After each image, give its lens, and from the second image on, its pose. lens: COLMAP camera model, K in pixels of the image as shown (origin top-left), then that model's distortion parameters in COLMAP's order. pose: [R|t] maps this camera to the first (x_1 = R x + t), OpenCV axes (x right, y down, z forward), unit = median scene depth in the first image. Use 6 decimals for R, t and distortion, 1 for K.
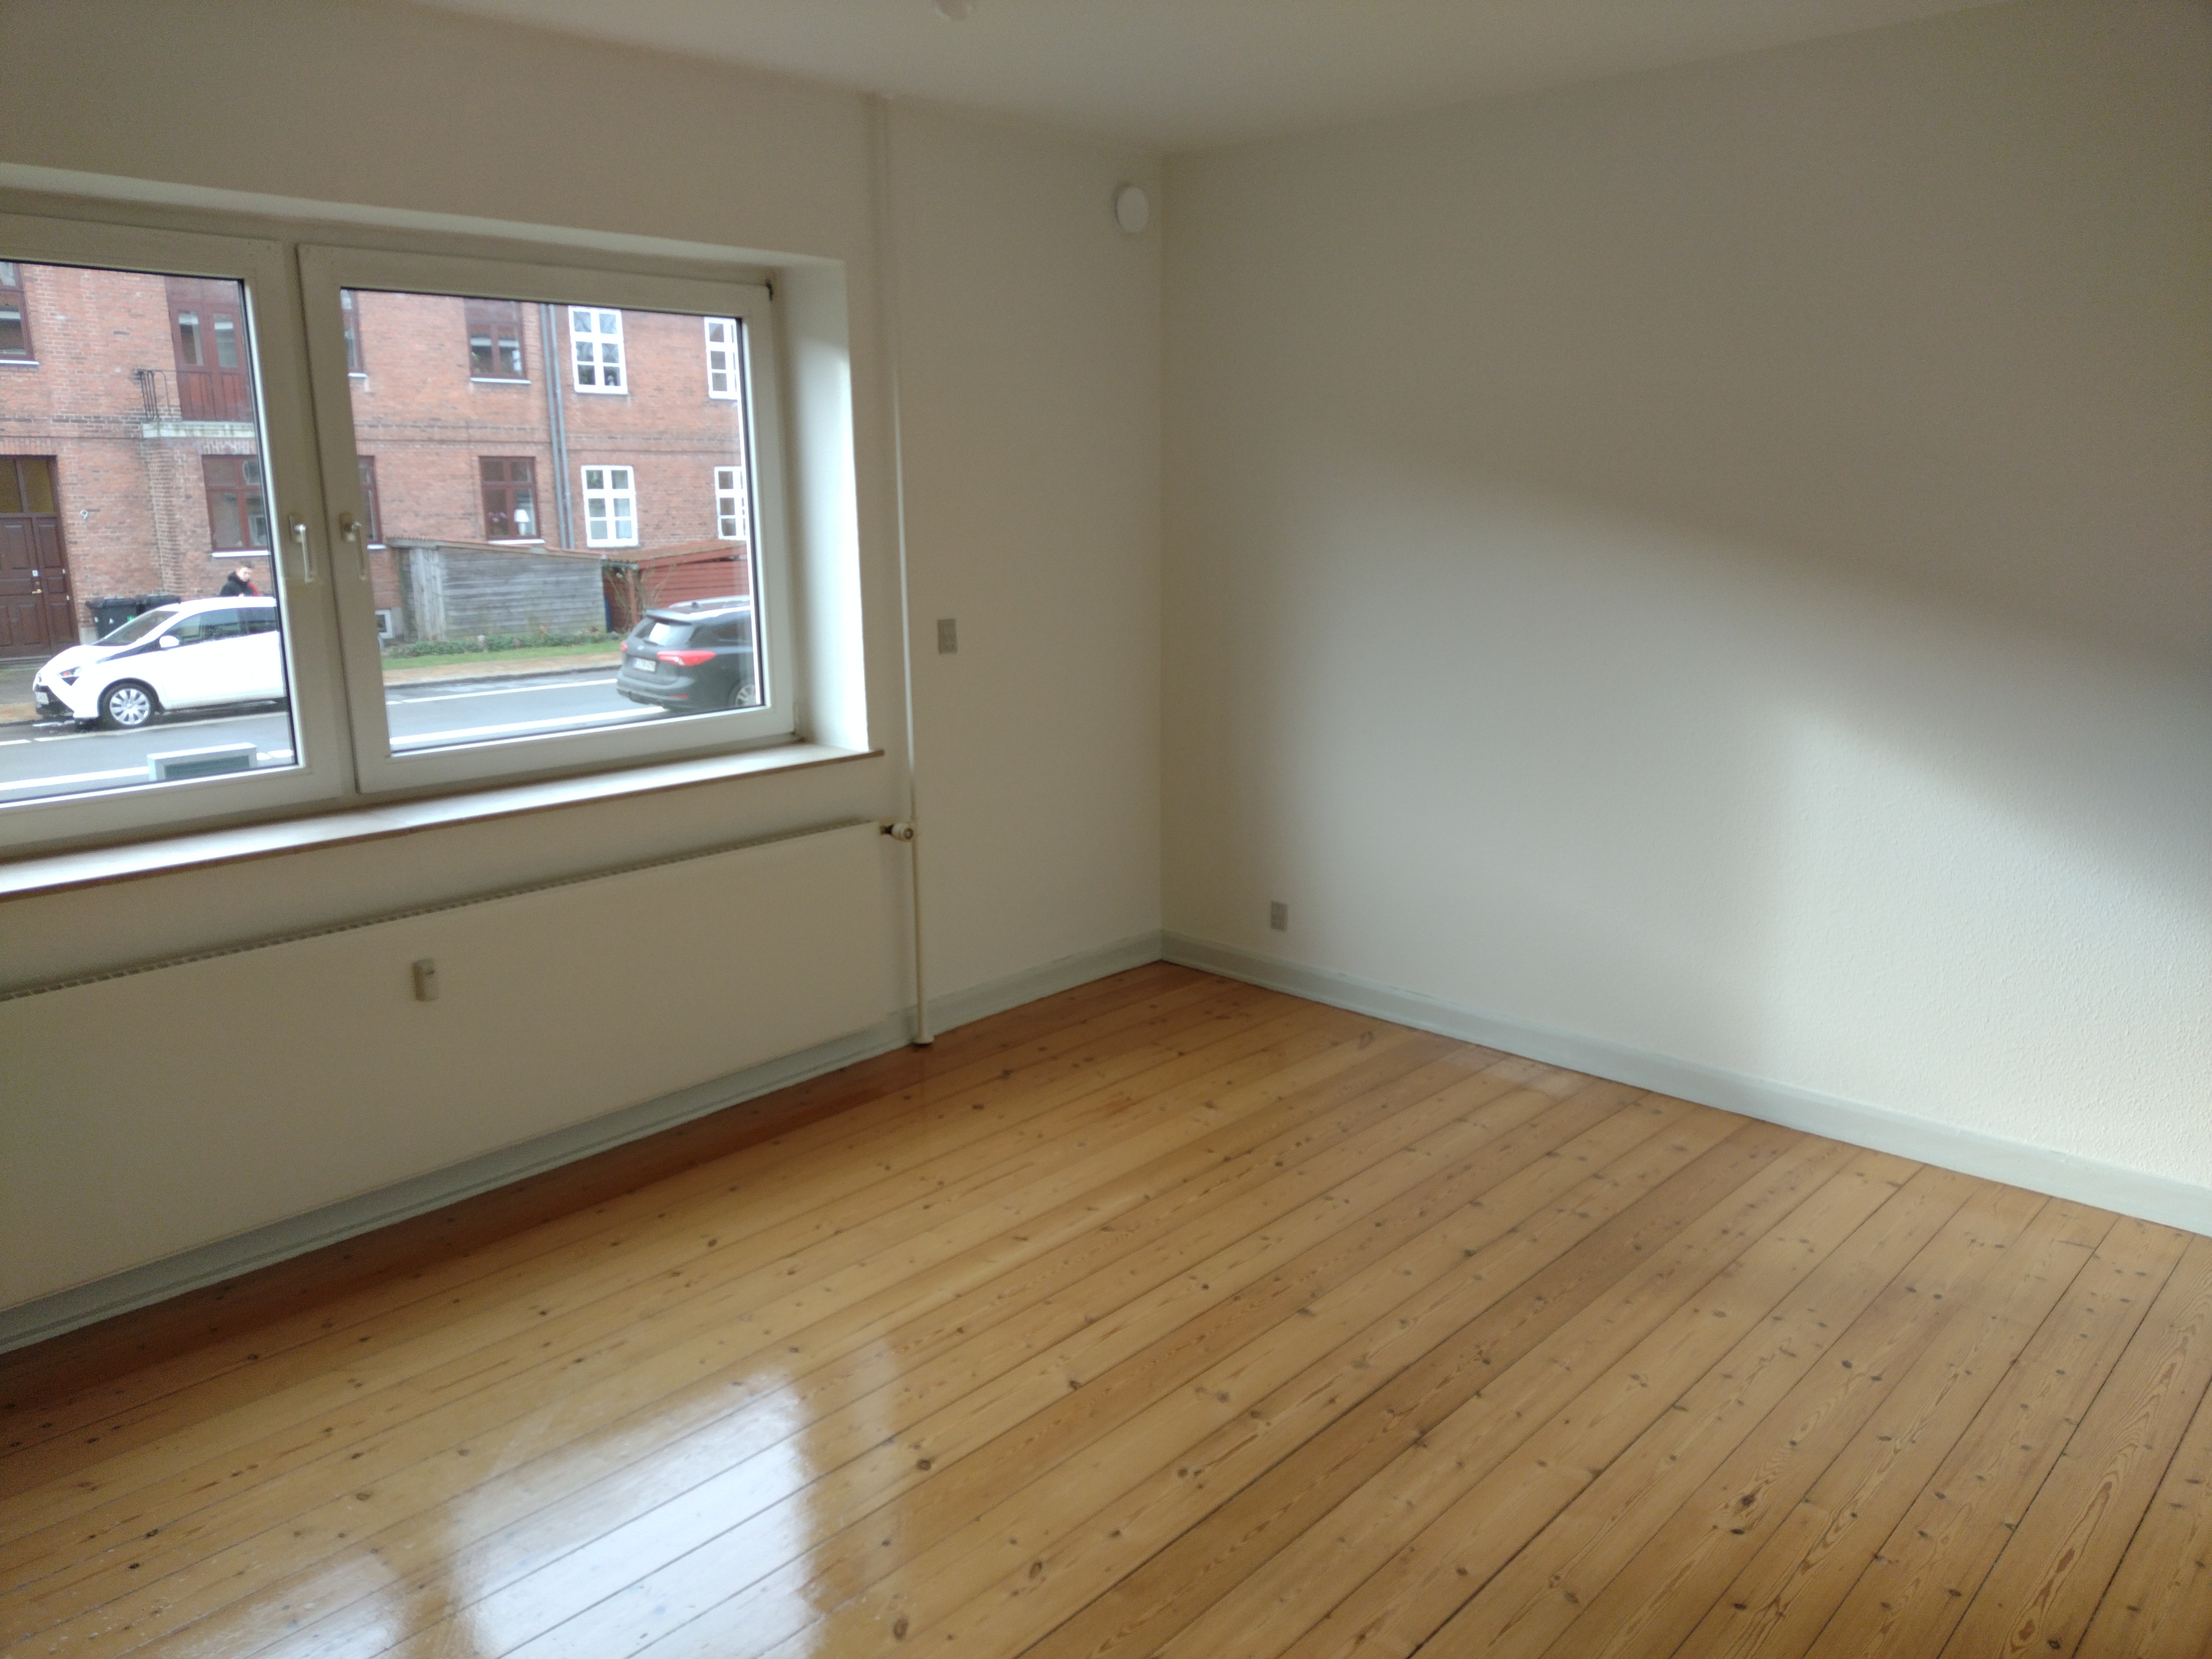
lens RADIAL K [[1622.4, 0, 1082.3], [0, 1622.4, 809.1], [0, 0, 1]] dist [0.052408, -0.046772]
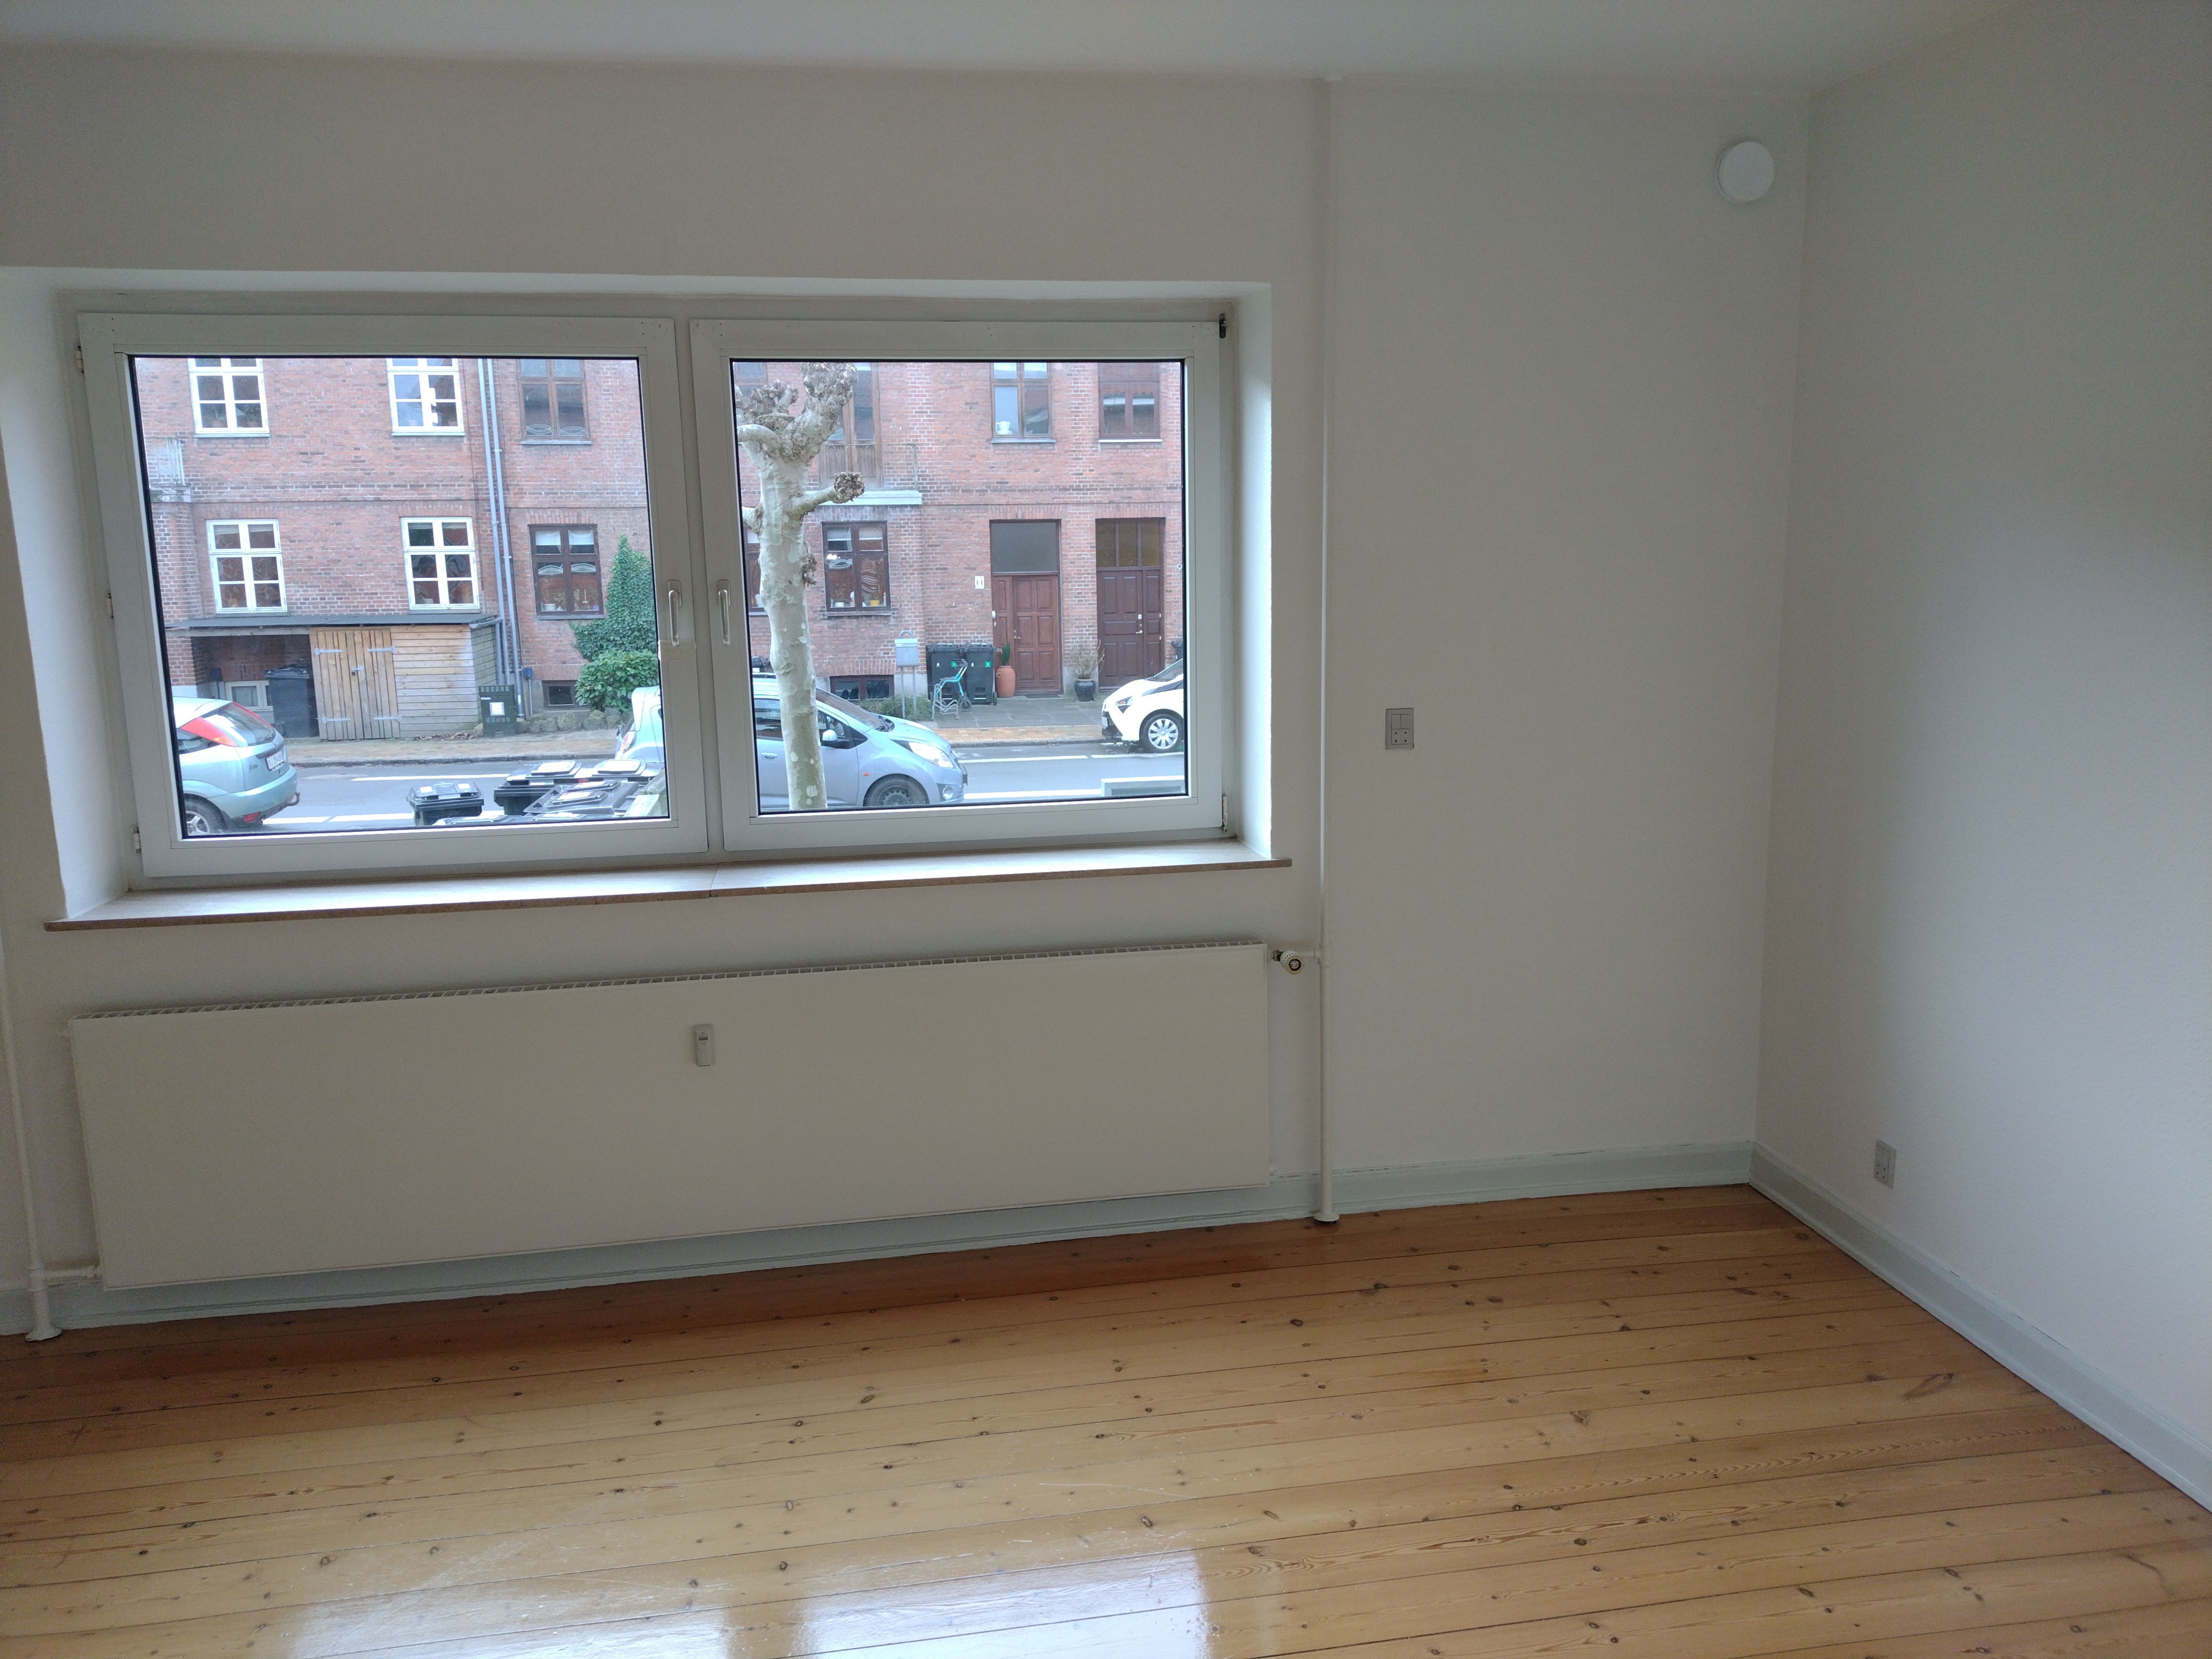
lens RADIAL K [[1622.4, 0, 1073.6], [0, 1622.4, 797.2], [0, 0, 1]] dist [0.052408, -0.046772]
pose [[0.794220, 0.090739, -0.600817, 0.289712], [-0.113188, 0.993573, 0.000432, -0.056799], [0.596995, 0.067662, 0.799386, 0.268525]]
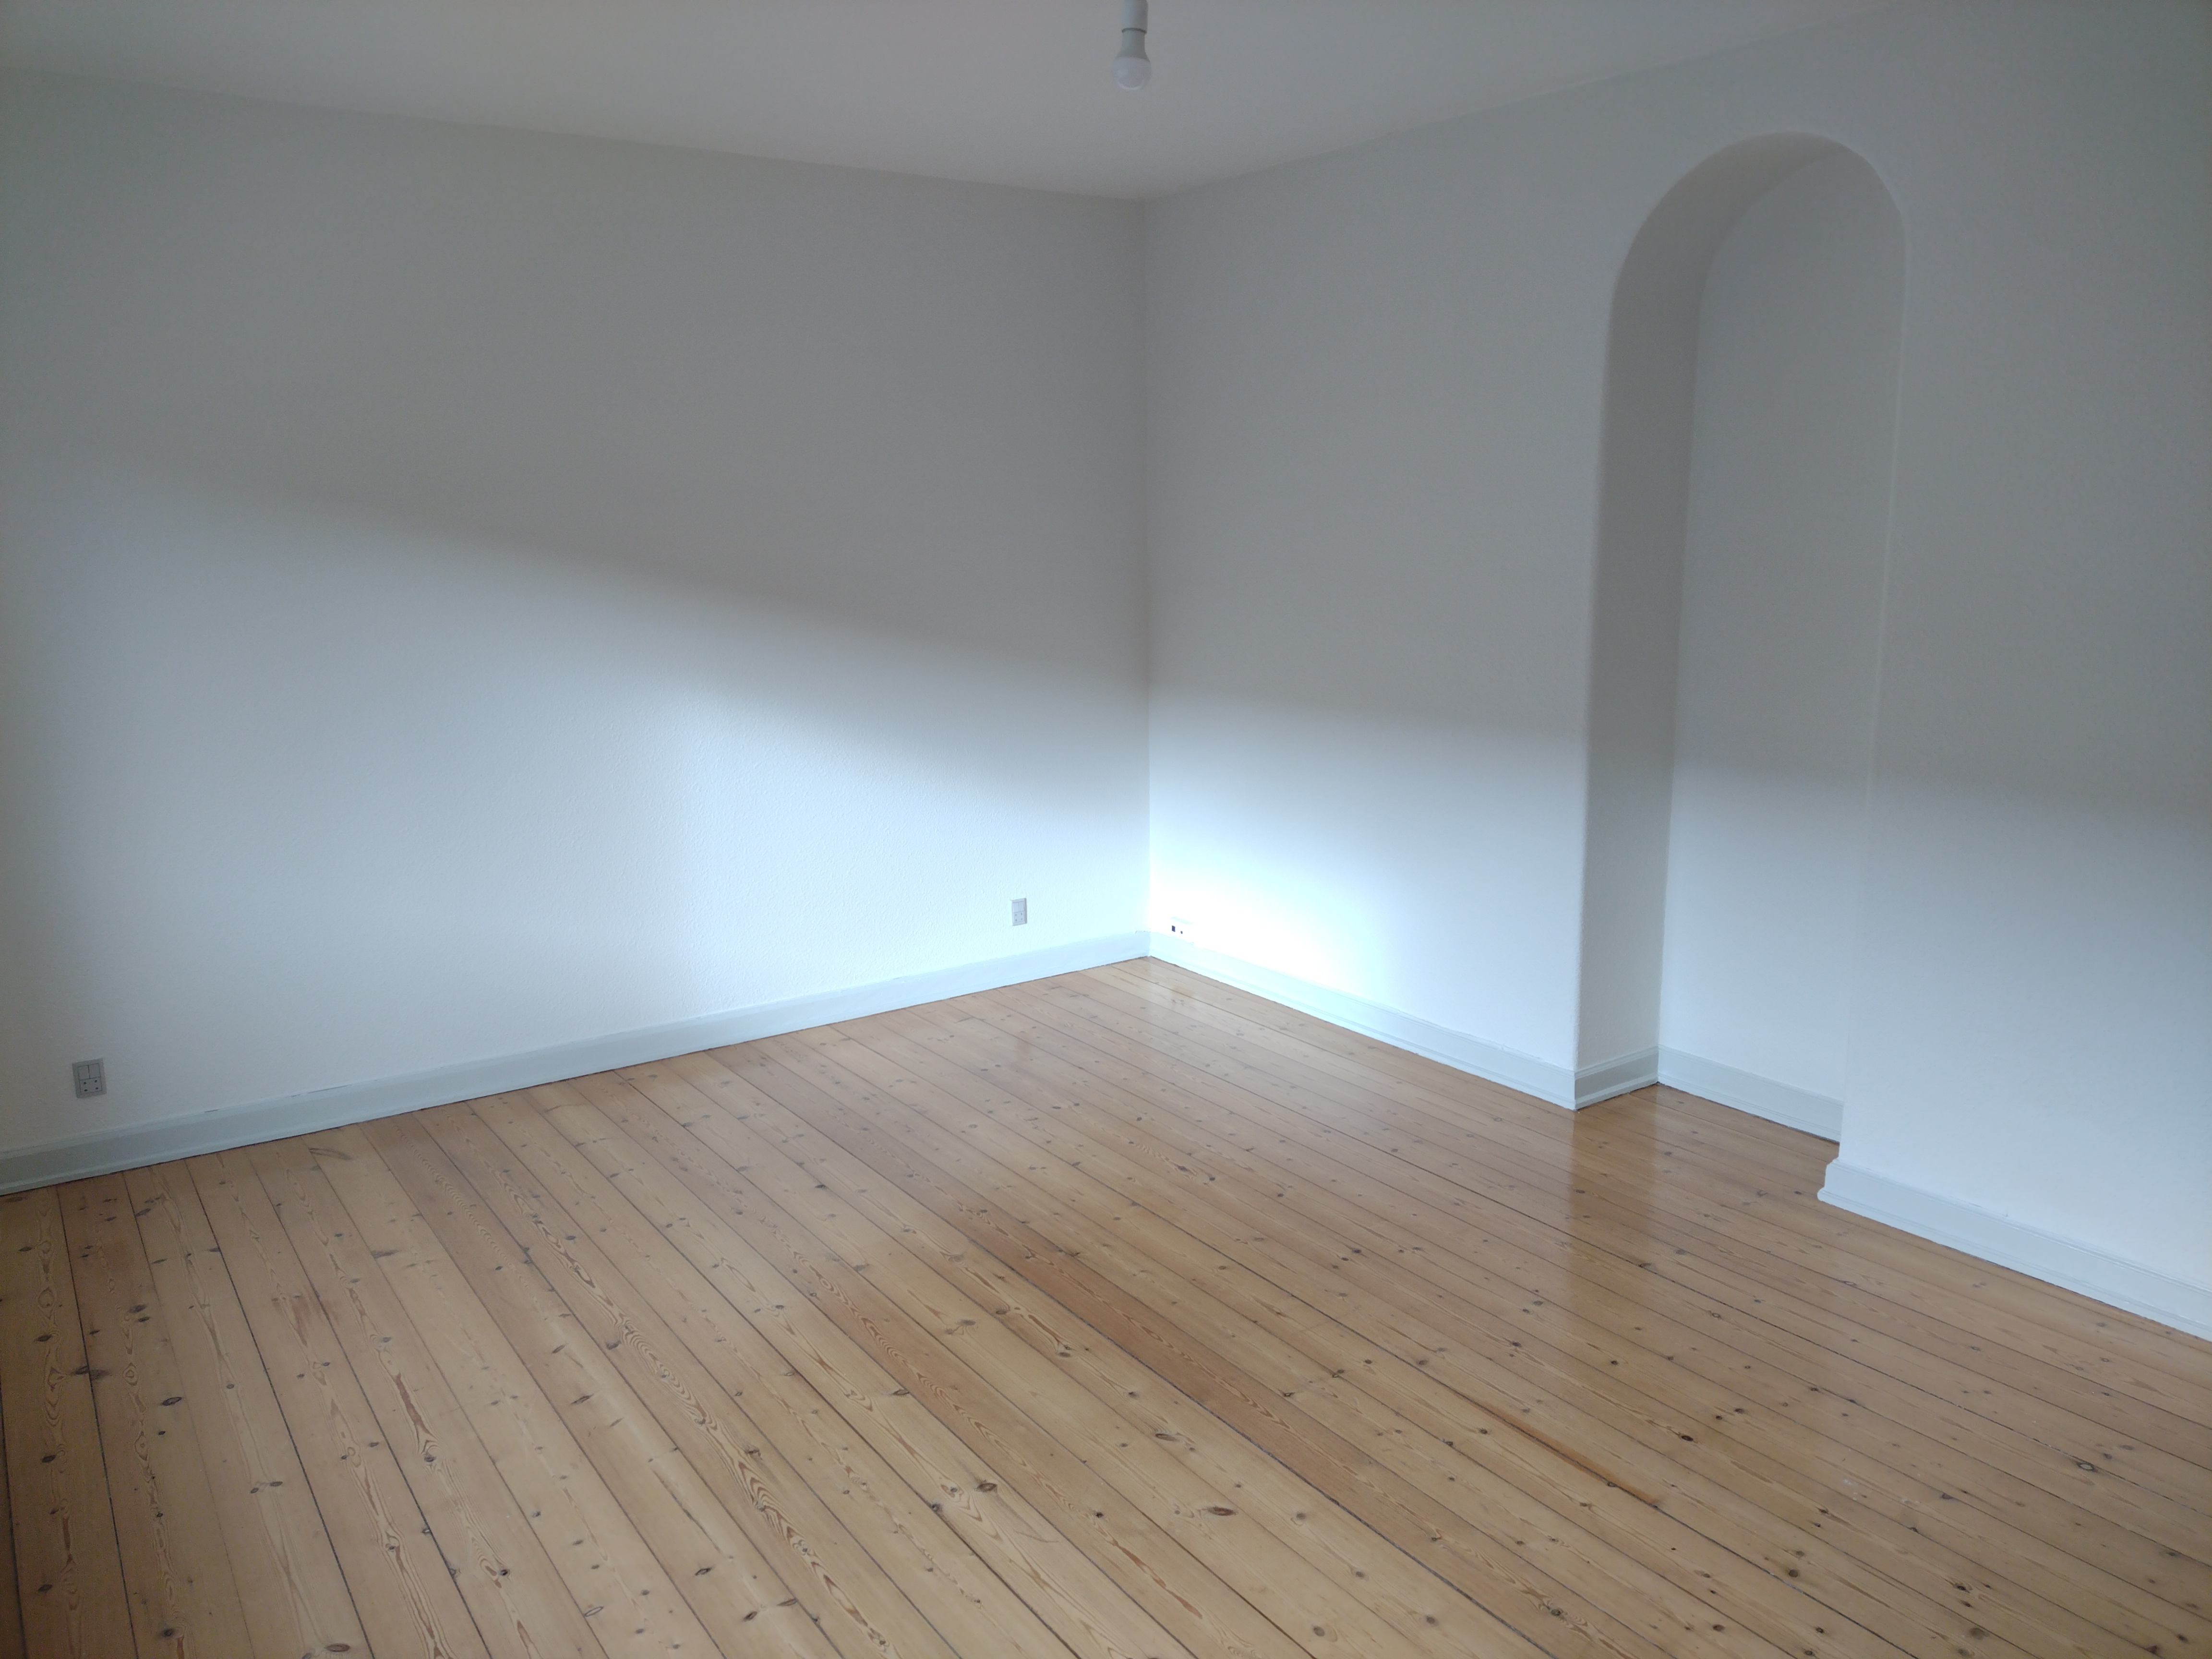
lens RADIAL K [[1622.4, 0, 1124.9], [0, 1622.4, 838.0], [0, 0, 1]] dist [0.052408, -0.046772]
pose [[0.191799, -0.192162, 0.962438, -0.591112], [0.208167, 0.966297, 0.151448, -0.069064], [-0.959104, 0.171300, 0.225337, 0.387443]]
